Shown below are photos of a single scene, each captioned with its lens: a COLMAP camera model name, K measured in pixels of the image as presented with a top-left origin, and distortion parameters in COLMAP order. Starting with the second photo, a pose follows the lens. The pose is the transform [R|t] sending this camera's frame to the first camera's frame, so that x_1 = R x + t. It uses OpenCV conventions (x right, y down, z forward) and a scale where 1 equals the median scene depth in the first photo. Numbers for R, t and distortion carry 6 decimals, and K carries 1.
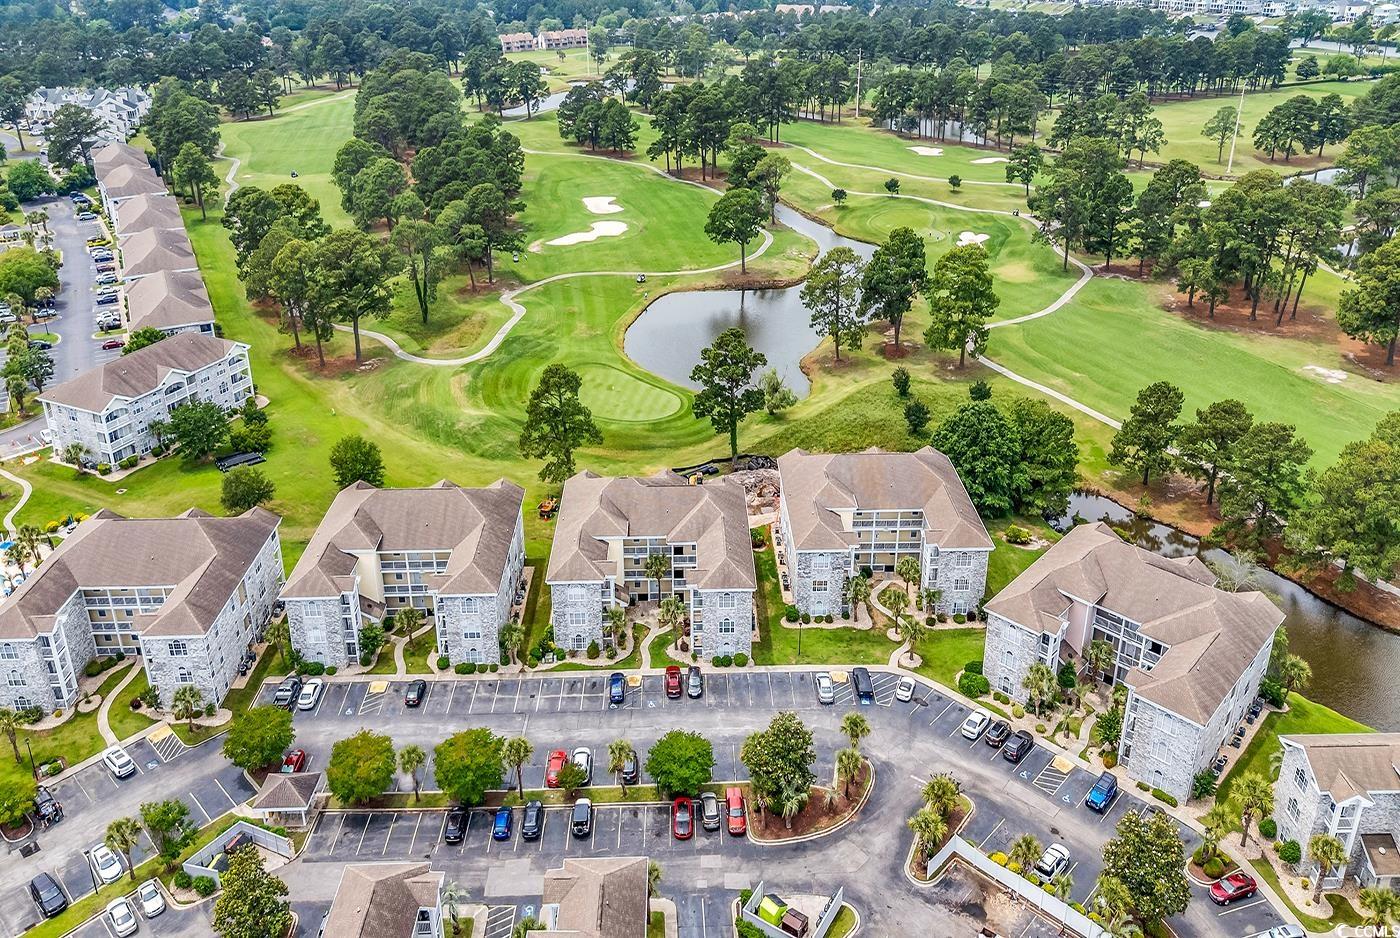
lens RADIAL K [[1150.8, 0, 700.0], [0, 1150.8, 469.0], [0, 0, 1]] dist [0.088689, -0.202367]
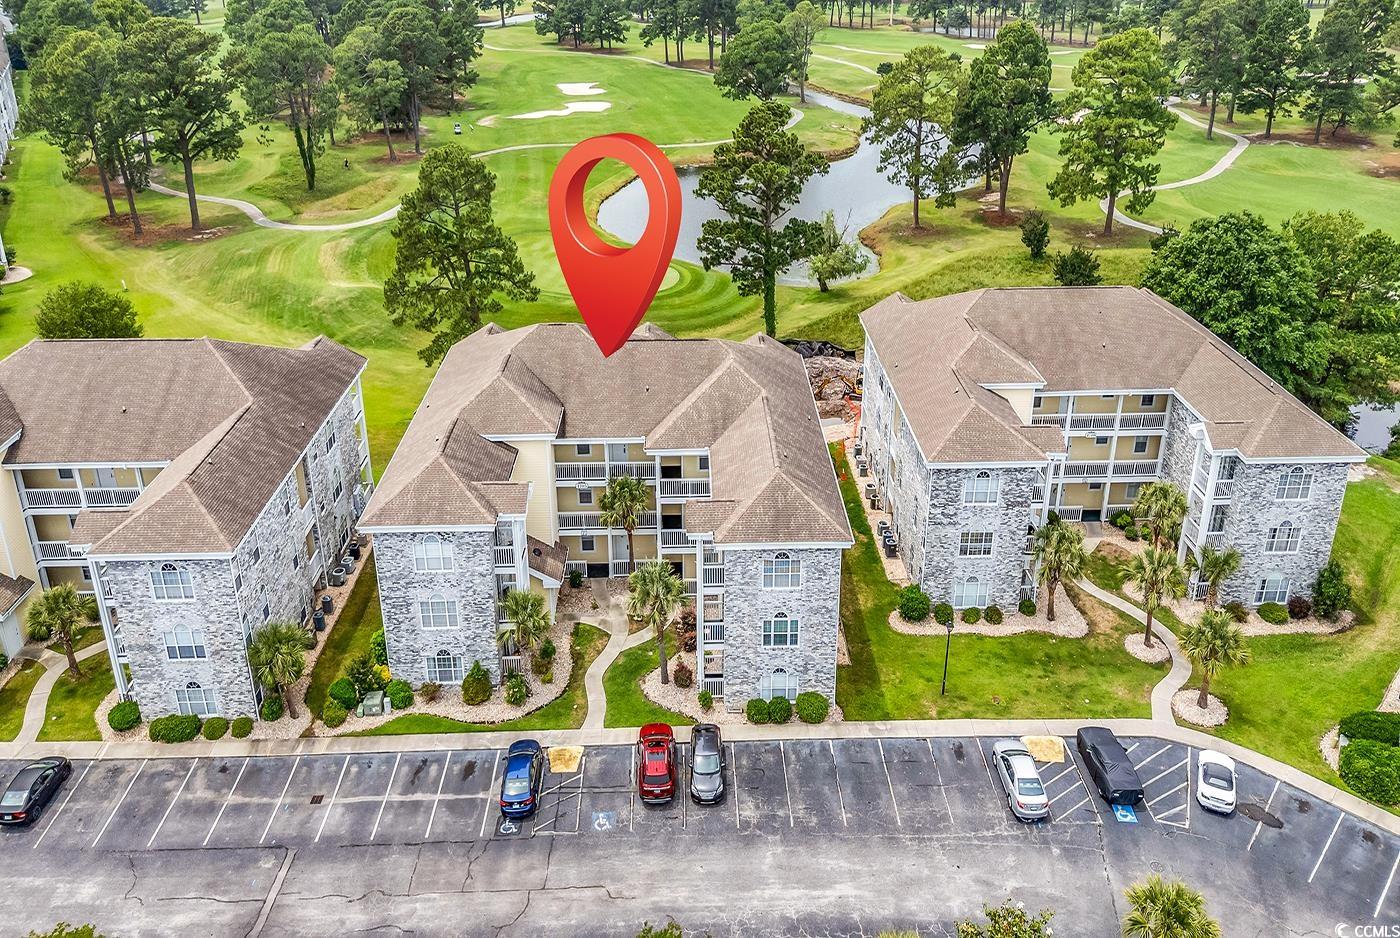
lens RADIAL K [[1150.8, 0, 700.0], [0, 1150.8, 469.0], [0, 0, 1]] dist [0.088689, -0.202367]
pose [[0.999994, -0.001155, -0.003365, -0.005264], [0.001154, 0.999999, -0.000233, 0.072240], [0.003366, 0.000229, 0.999994, 0.540047]]
